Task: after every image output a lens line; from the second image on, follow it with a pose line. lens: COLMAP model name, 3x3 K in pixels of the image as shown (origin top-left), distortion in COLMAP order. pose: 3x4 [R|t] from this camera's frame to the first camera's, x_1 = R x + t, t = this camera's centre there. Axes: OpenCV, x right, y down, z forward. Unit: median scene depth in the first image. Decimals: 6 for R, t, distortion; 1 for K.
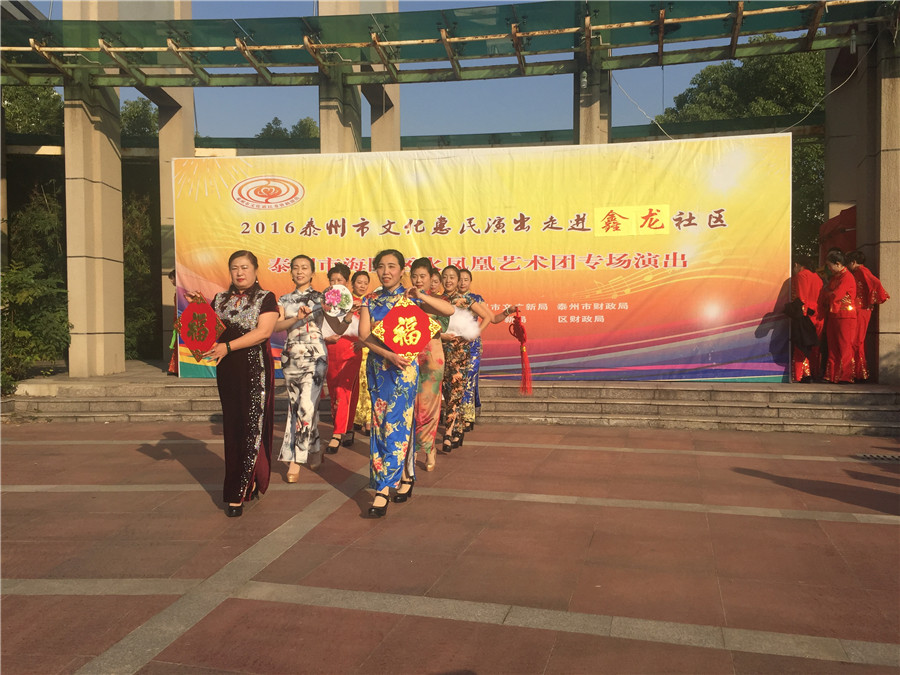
lens RADIAL K [[770.6, 0, 519.2], [0, 770.6, 338.7], [0, 0, 1]] dist [0.020051, -0.003184]
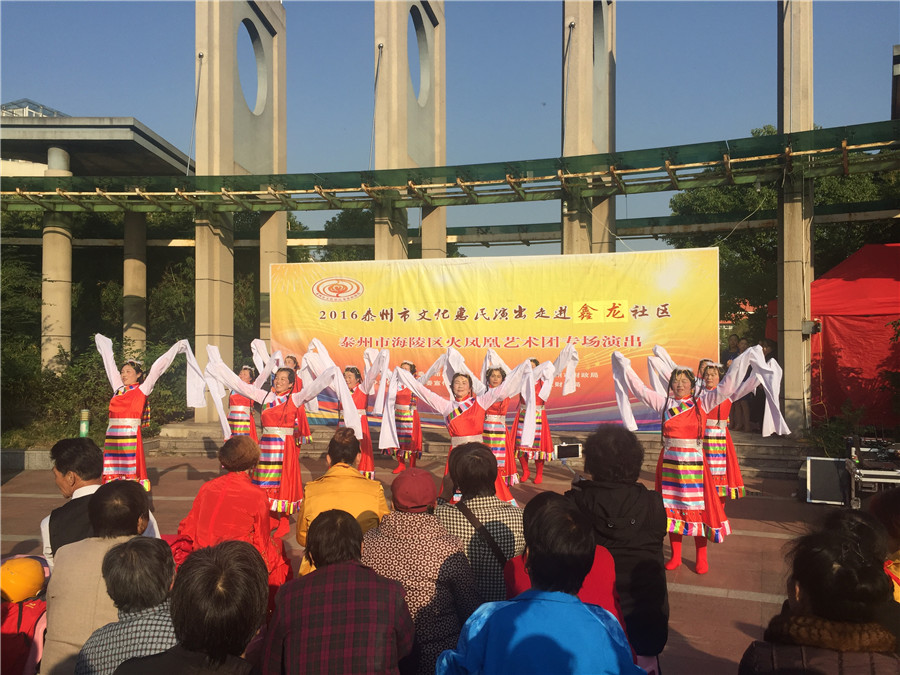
lens RADIAL K [[665.1, 0, 501.3], [0, 665.1, 368.2], [0, 0, 1]] dist [0.032352, 0.002518]
pose [[0.996344, 0.005310, -0.085266, 0.072468], [-0.007549, 0.999635, -0.025958, -0.023077], [0.085097, 0.026506, 0.996020, -0.161591]]
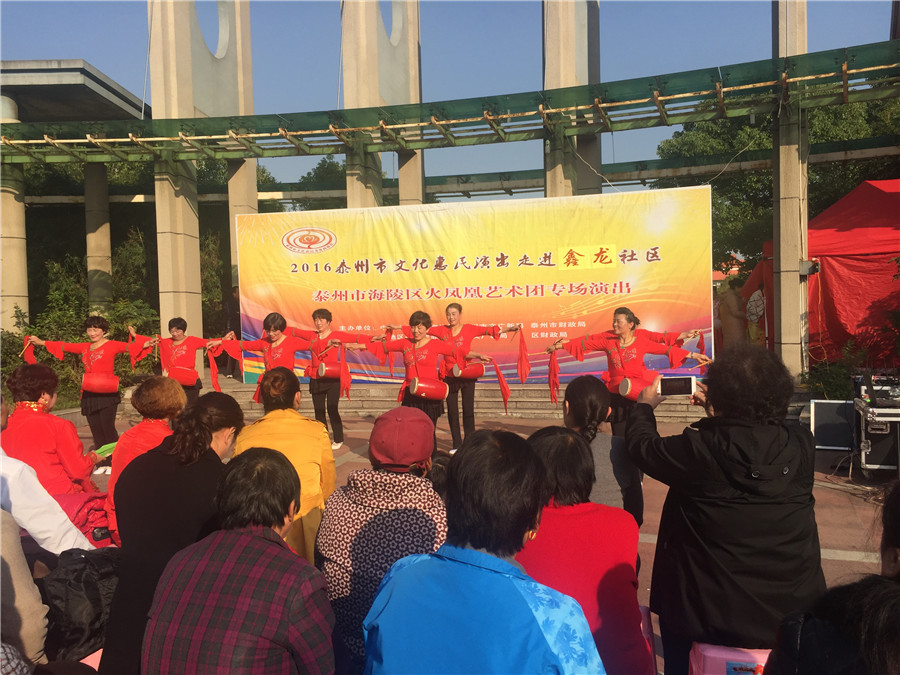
lens RADIAL K [[682.3, 0, 494.9], [0, 682.3, 352.6], [0, 0, 1]] dist [0.037626, -0.009718]
pose [[0.997167, -0.014599, -0.073788, 0.074404], [0.015683, 0.999777, 0.014134, -0.014102], [0.073565, -0.015252, 0.997174, -0.133501]]
